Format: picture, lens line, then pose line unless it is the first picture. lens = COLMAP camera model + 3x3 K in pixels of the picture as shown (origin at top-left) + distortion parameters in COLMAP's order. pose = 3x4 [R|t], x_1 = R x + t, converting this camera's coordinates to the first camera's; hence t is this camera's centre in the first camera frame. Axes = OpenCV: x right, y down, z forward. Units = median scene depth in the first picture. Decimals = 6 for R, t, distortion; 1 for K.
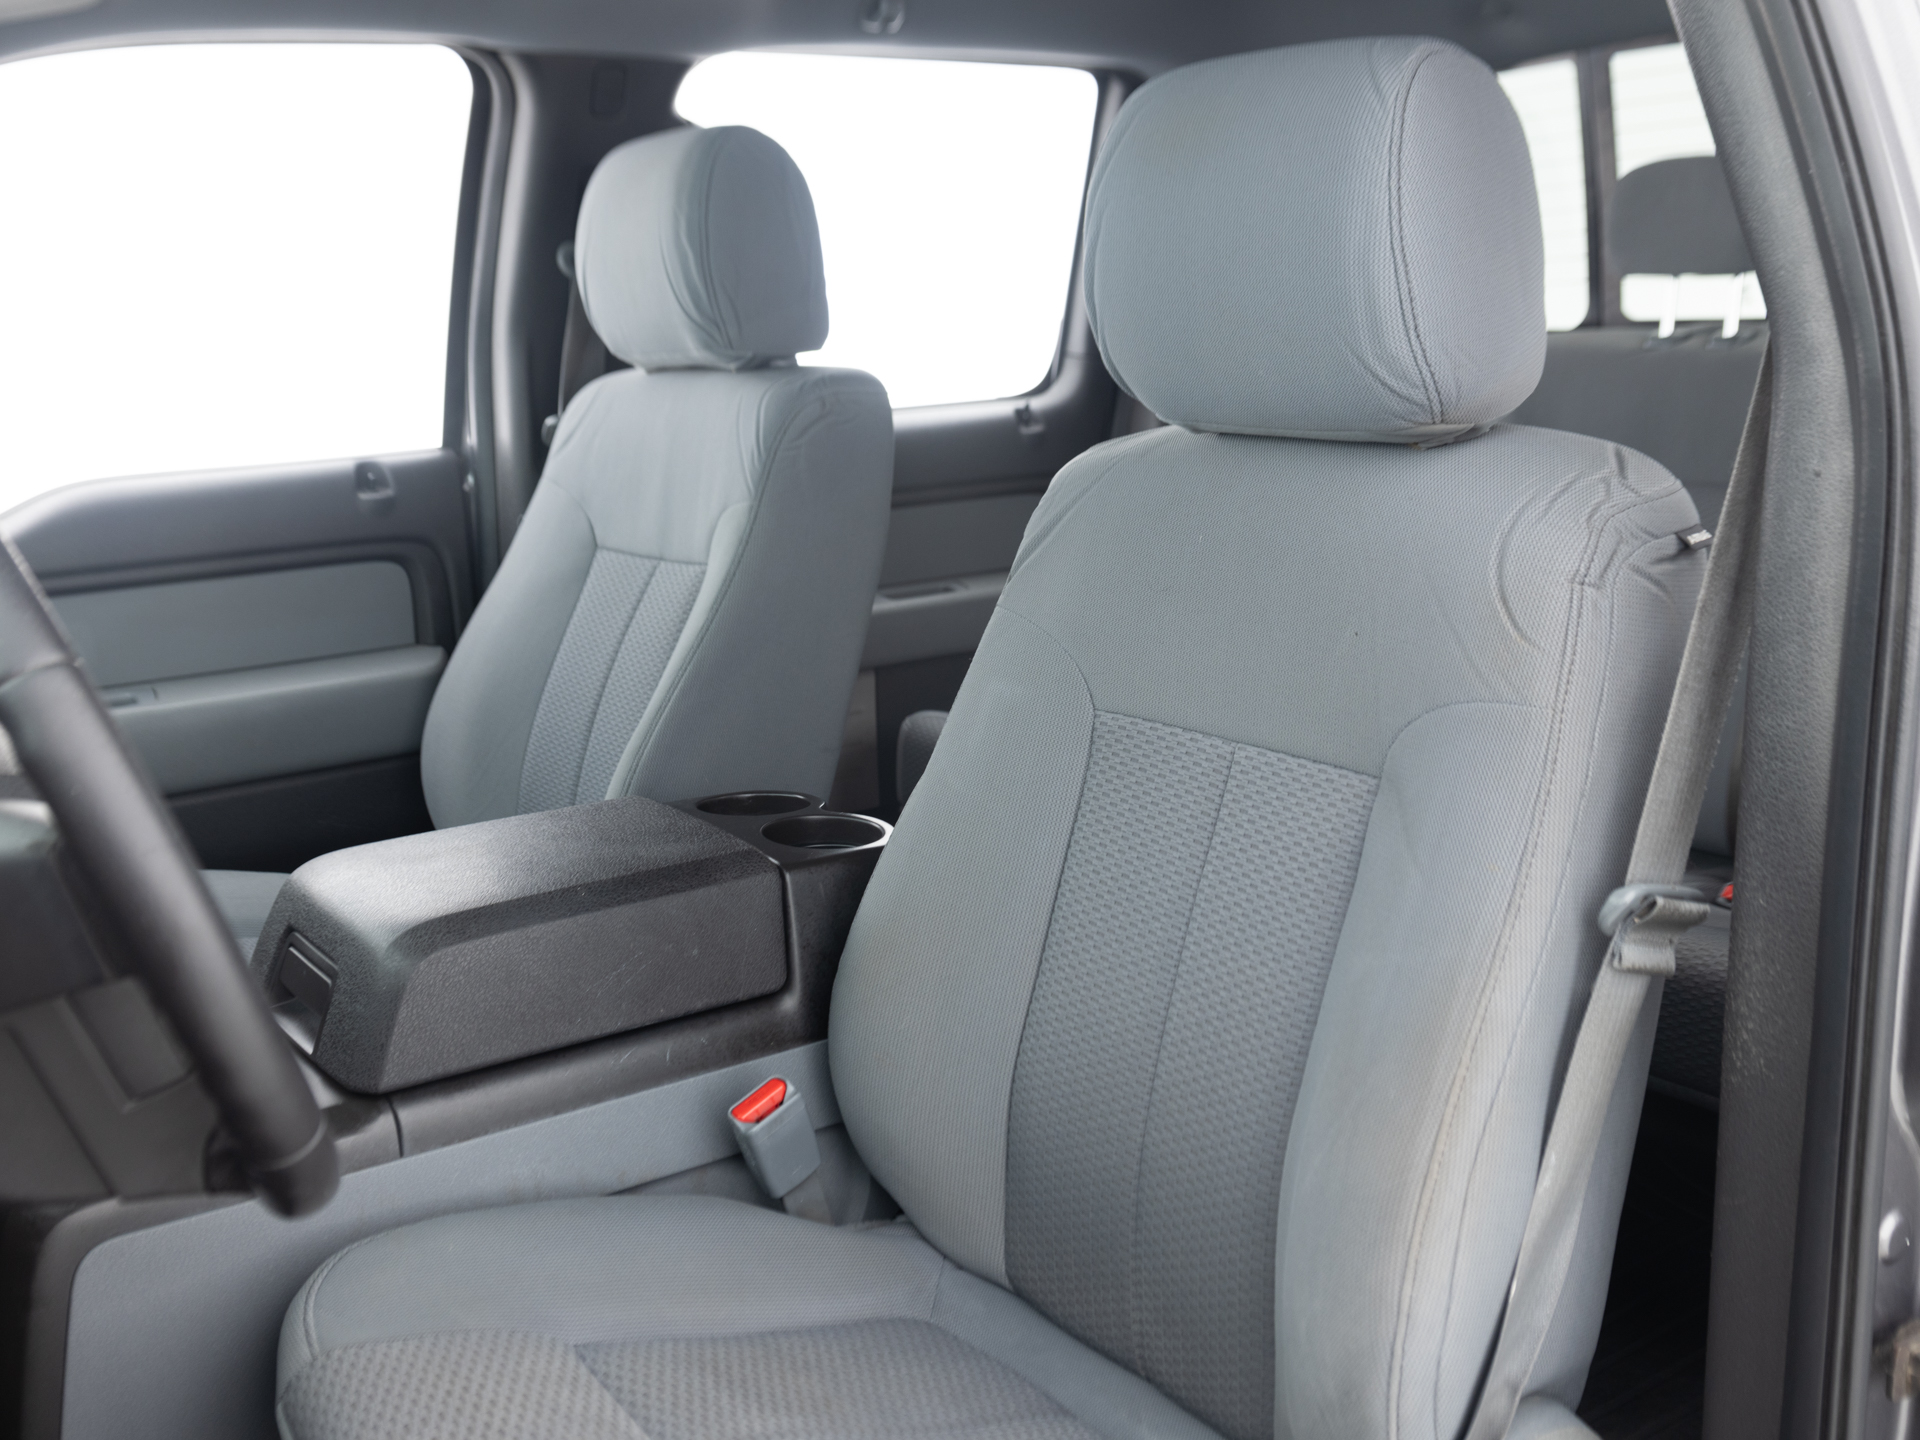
lens RADIAL K [[1919.6, 0, 960.0], [0, 1919.6, 720.0], [0, 0, 1]] dist [0.001995, -0.006749]
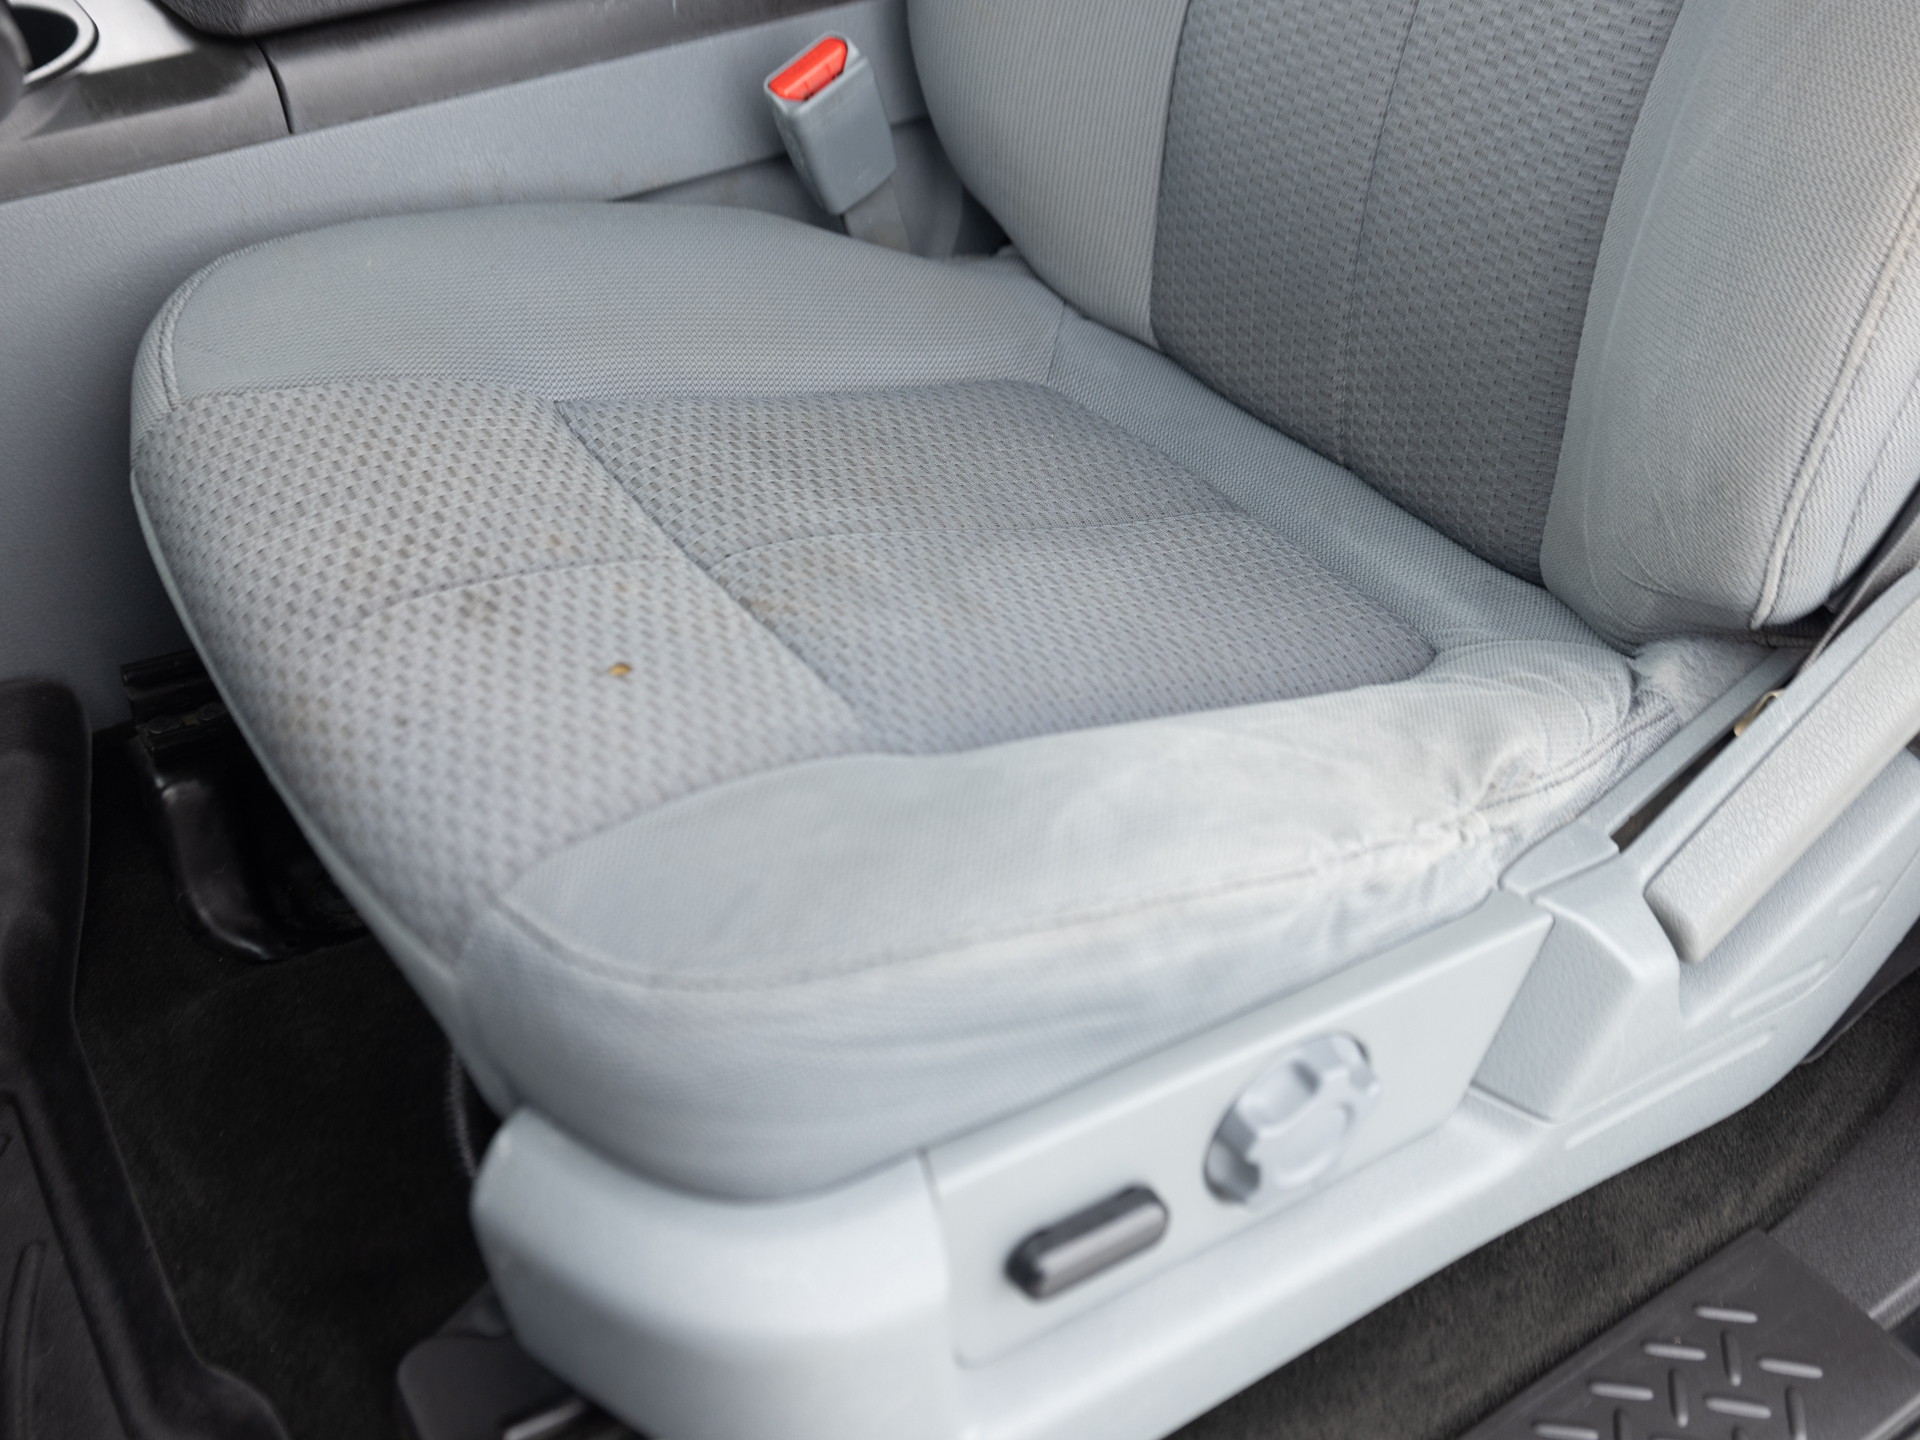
lens RADIAL K [[1919.6, 0, 960.0], [0, 1919.6, 720.0], [0, 0, 1]] dist [0.001995, -0.006749]
pose [[0.999387, 0.024363, -0.025123, -0.029259], [-0.010712, 0.896393, 0.443131, 0.110326], [0.033316, -0.442591, 0.896105, 0.304169]]
